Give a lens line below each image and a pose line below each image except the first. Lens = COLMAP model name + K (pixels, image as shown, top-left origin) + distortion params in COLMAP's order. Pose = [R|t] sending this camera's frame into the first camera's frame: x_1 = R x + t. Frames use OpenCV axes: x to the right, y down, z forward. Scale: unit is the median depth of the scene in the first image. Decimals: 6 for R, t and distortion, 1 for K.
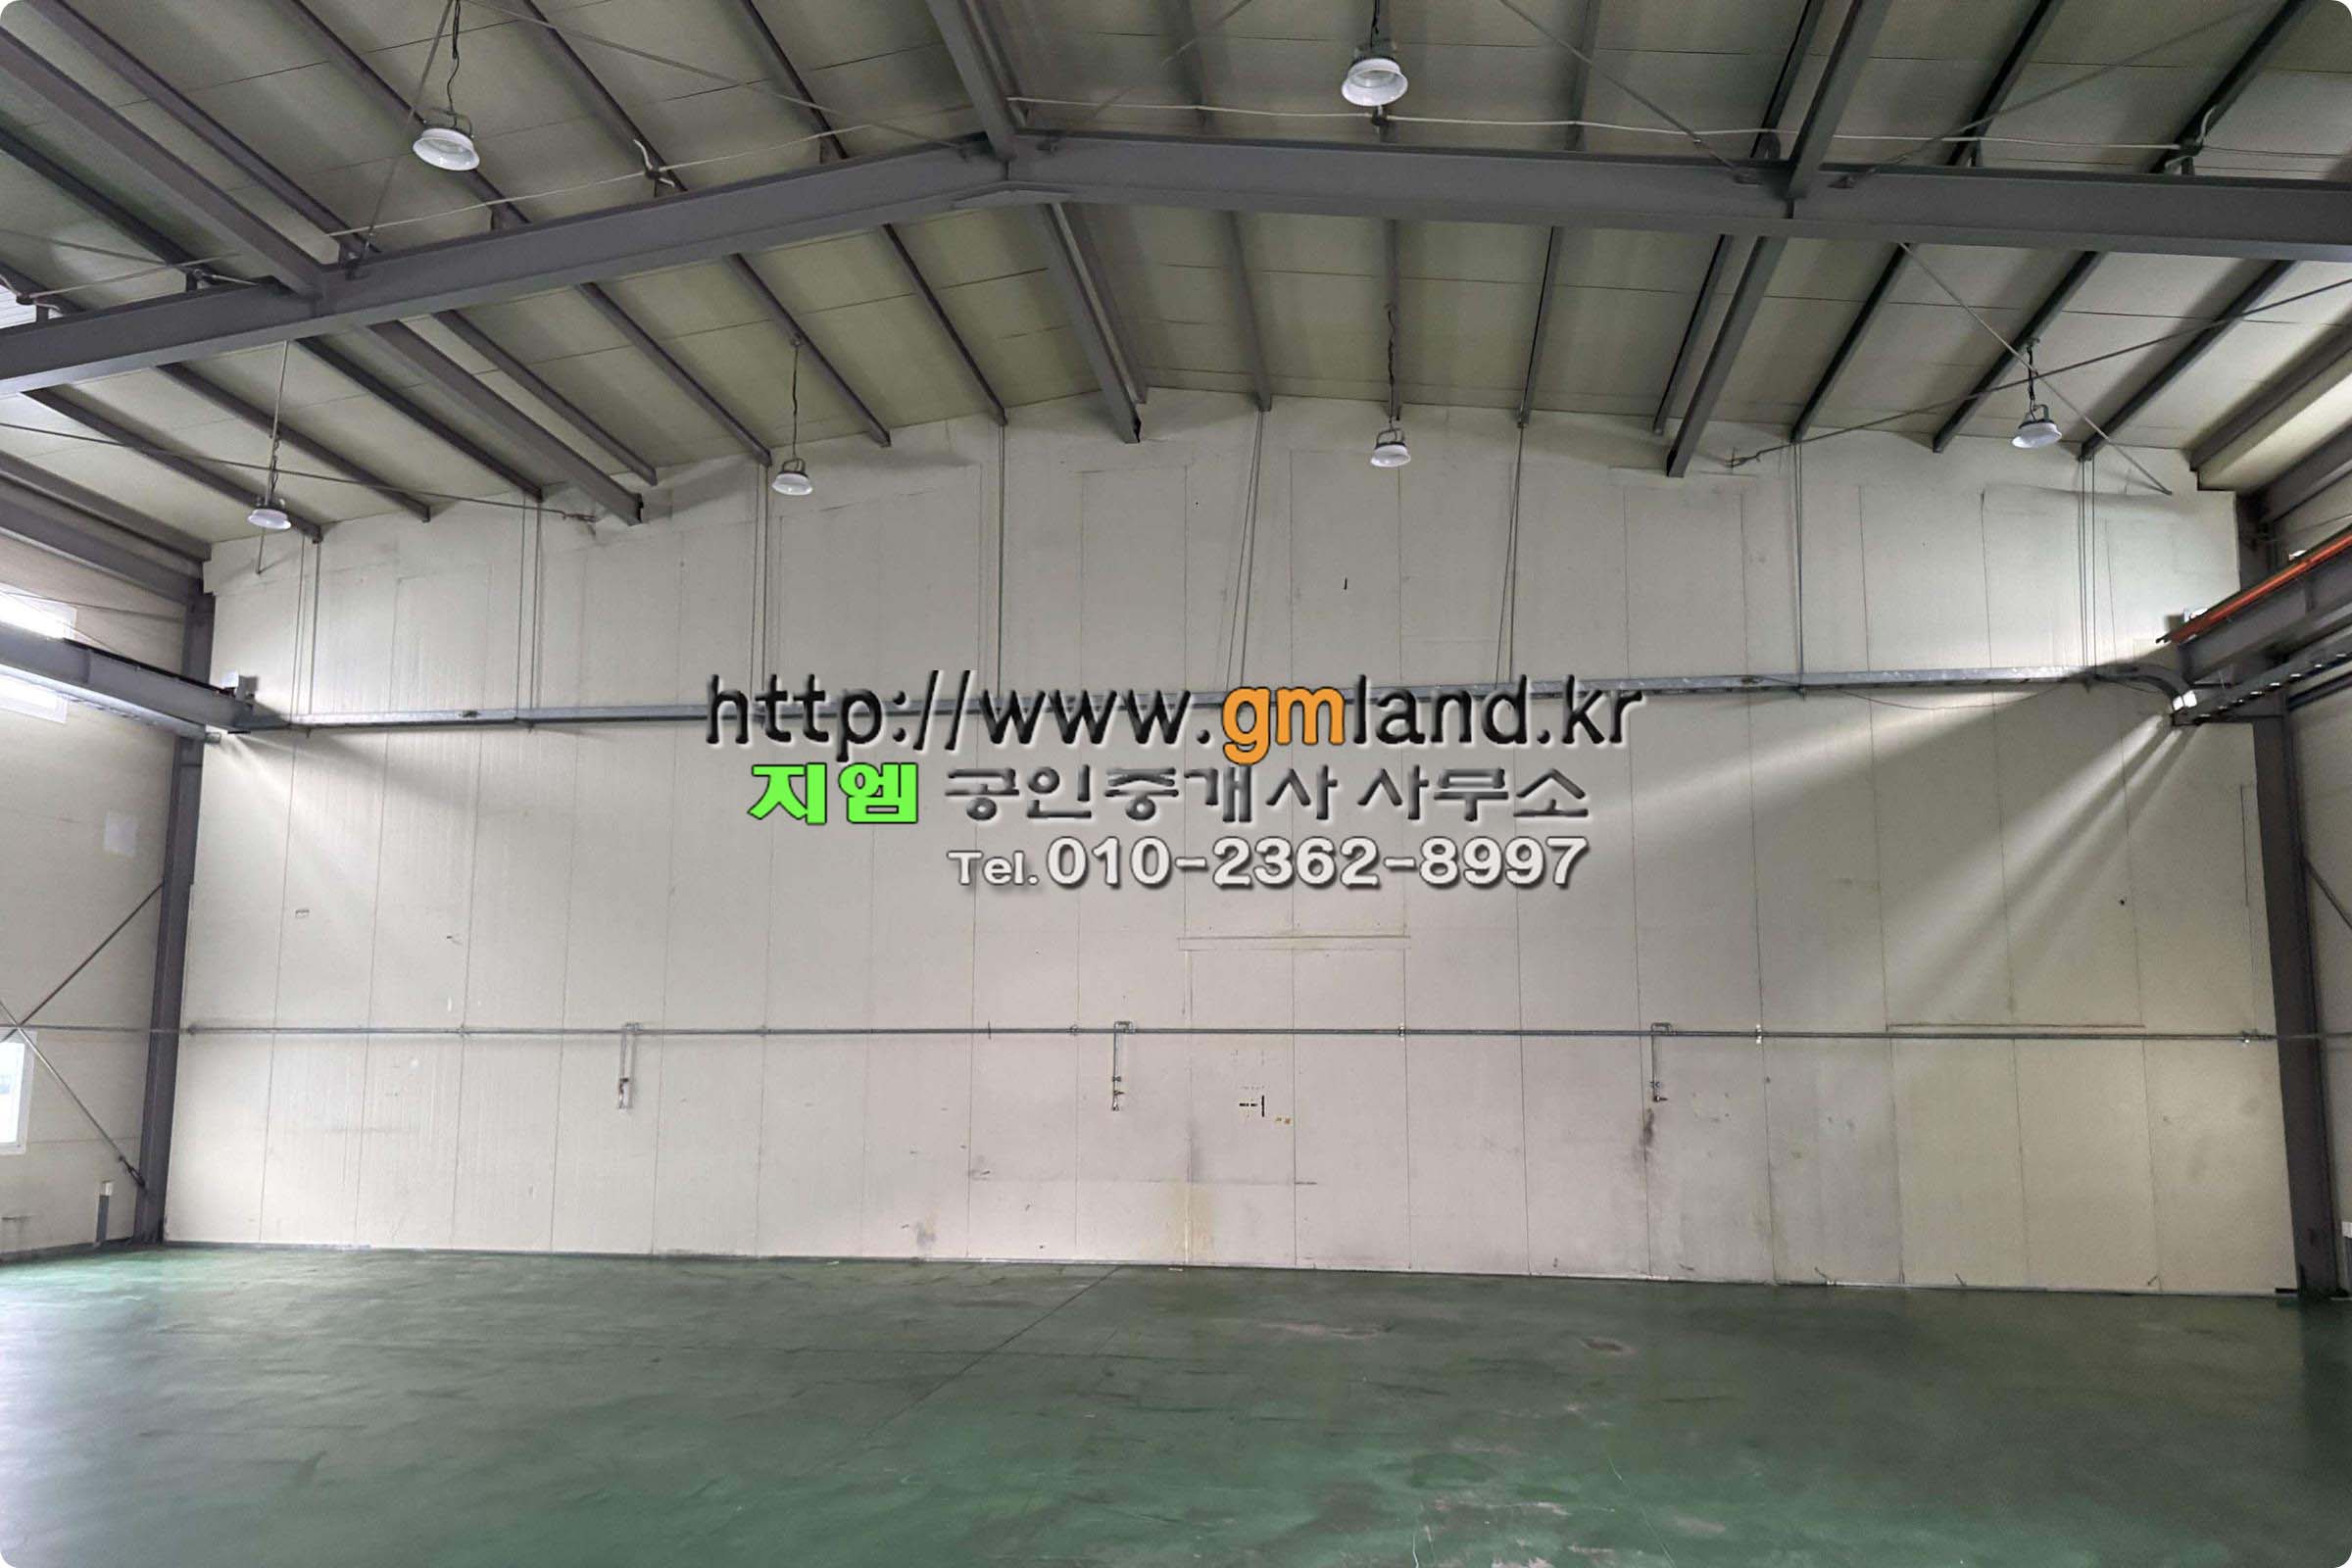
lens RADIAL K [[1651.6, 0, 1176.0], [0, 1651.6, 784.0], [0, 0, 1]] dist [0.075947, -0.105387]
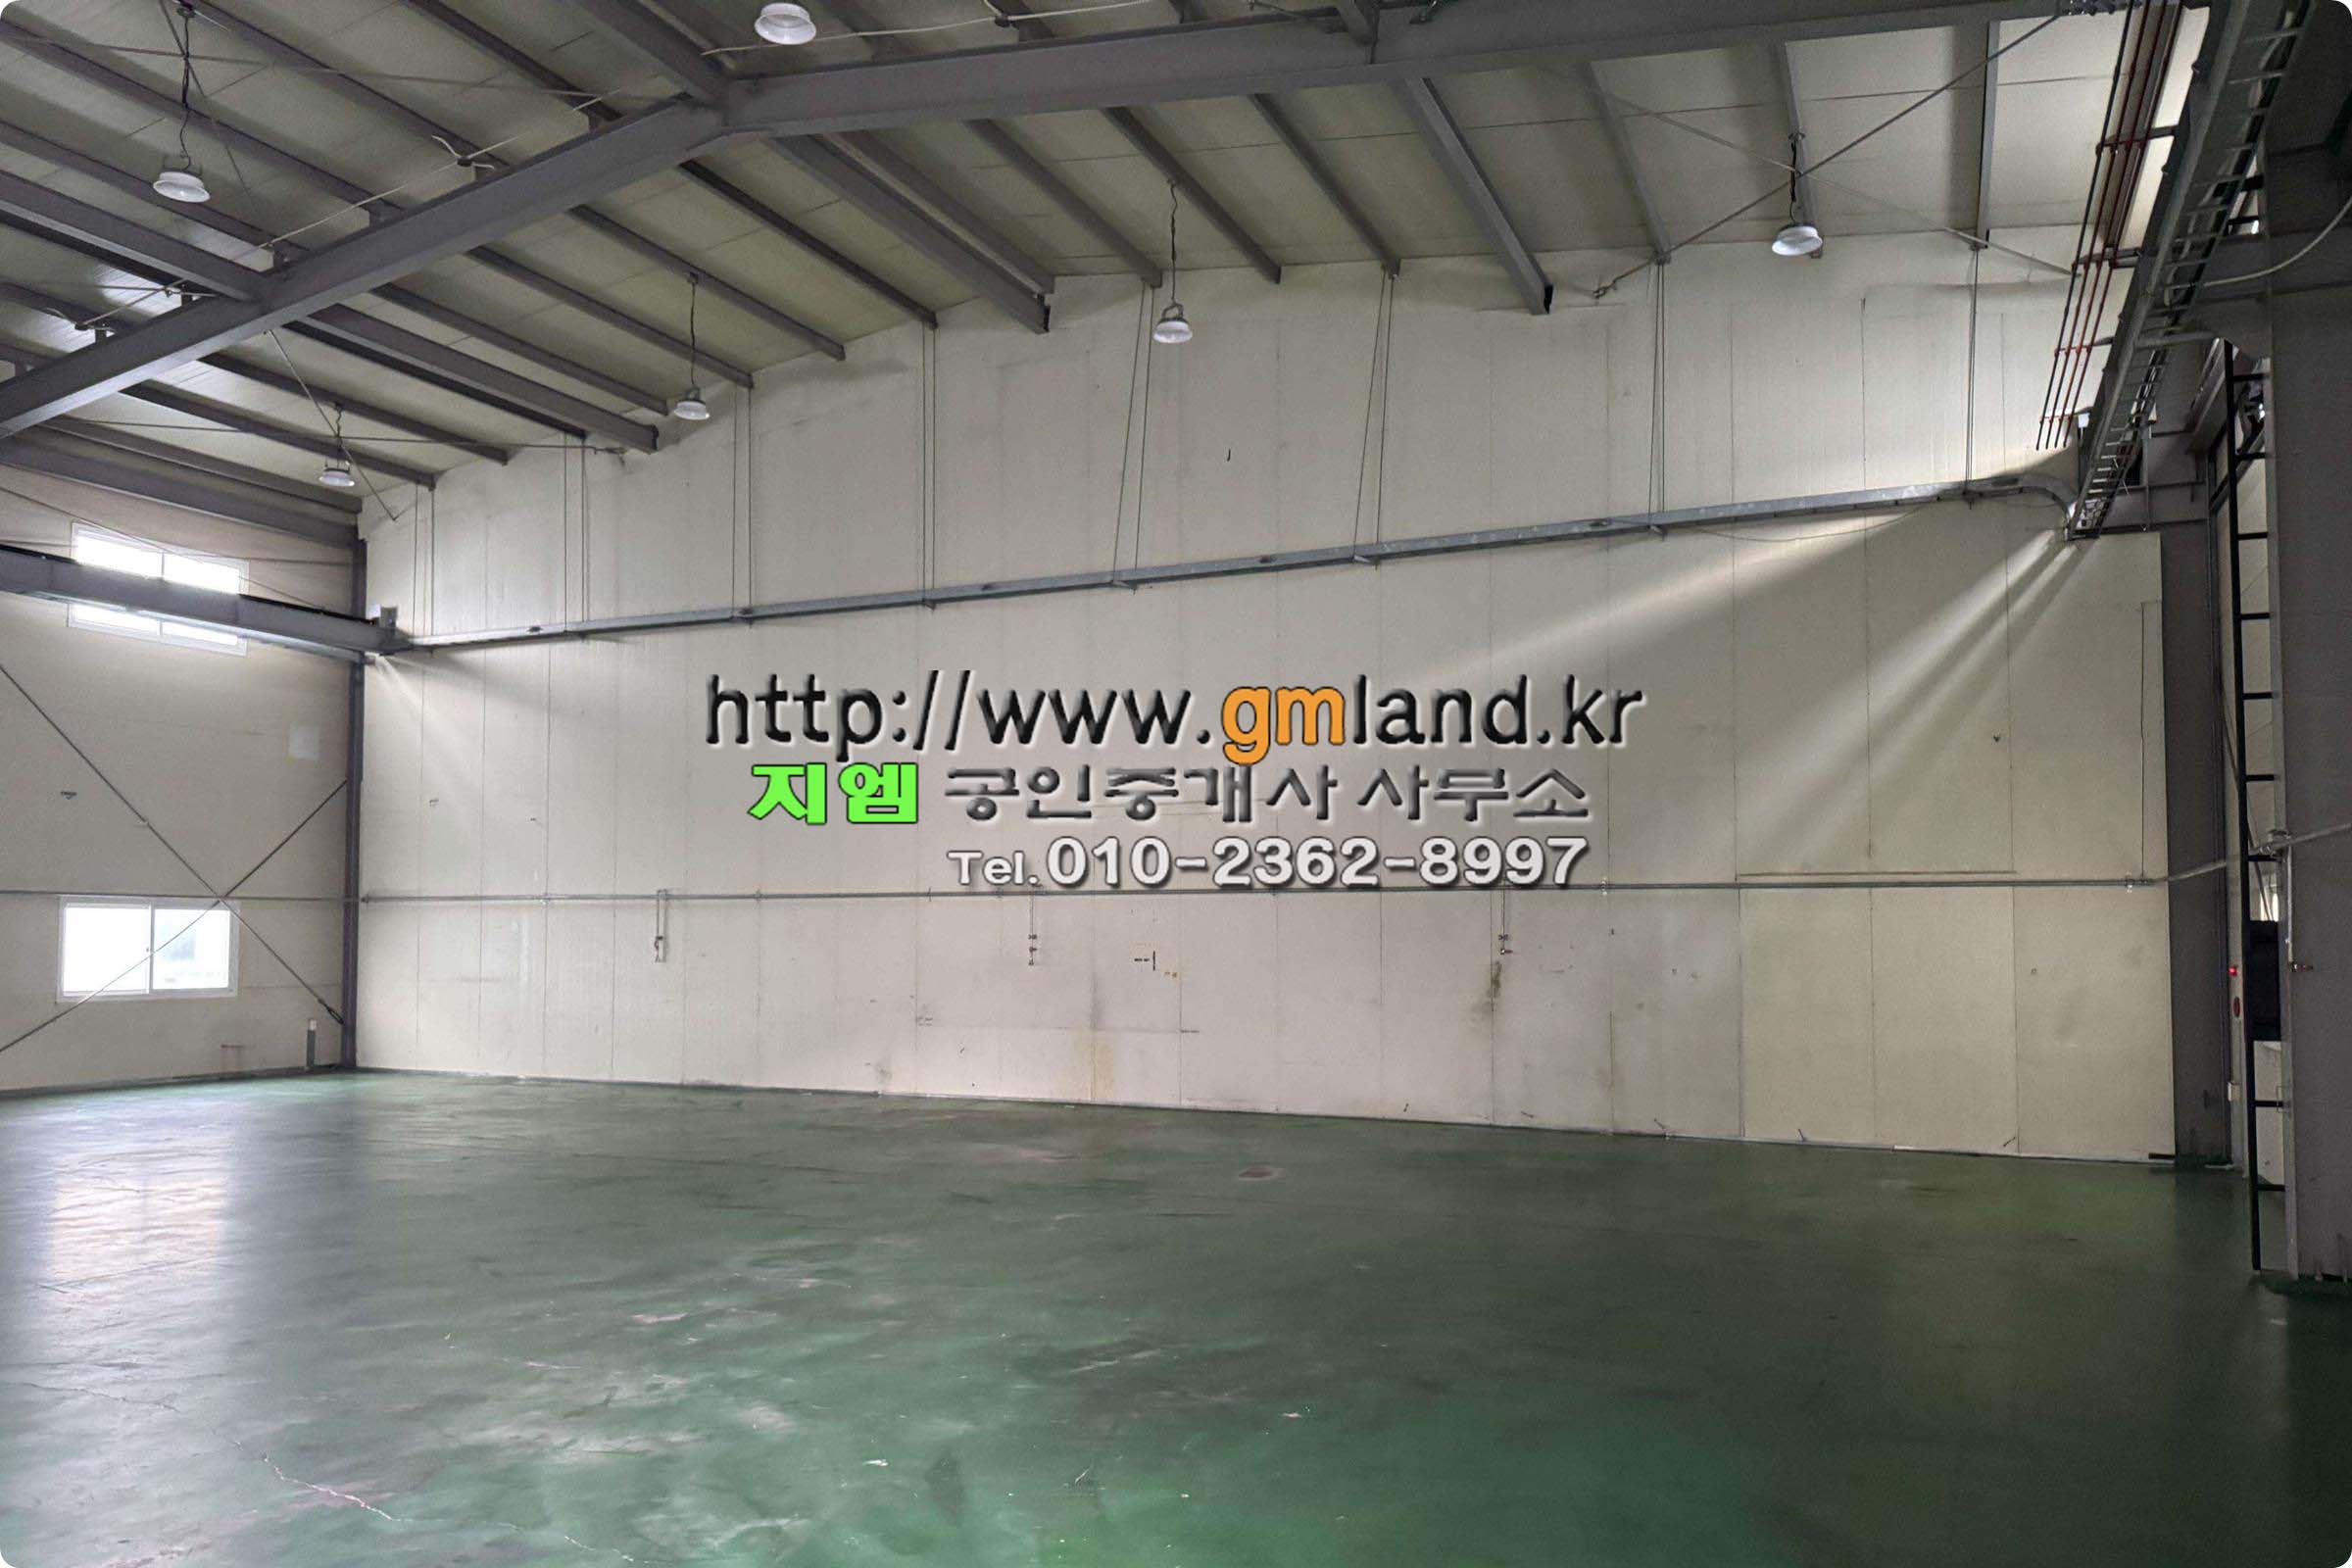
lens RADIAL K [[1670.8, 0, 1170.3], [0, 1670.8, 804.6], [0, 0, 1]] dist [0.069073, -0.110020]
pose [[0.958390, -0.026253, -0.284252, 0.362822], [0.051939, 0.995178, 0.083204, 0.005520], [0.280697, -0.094506, 0.955132, -0.015620]]
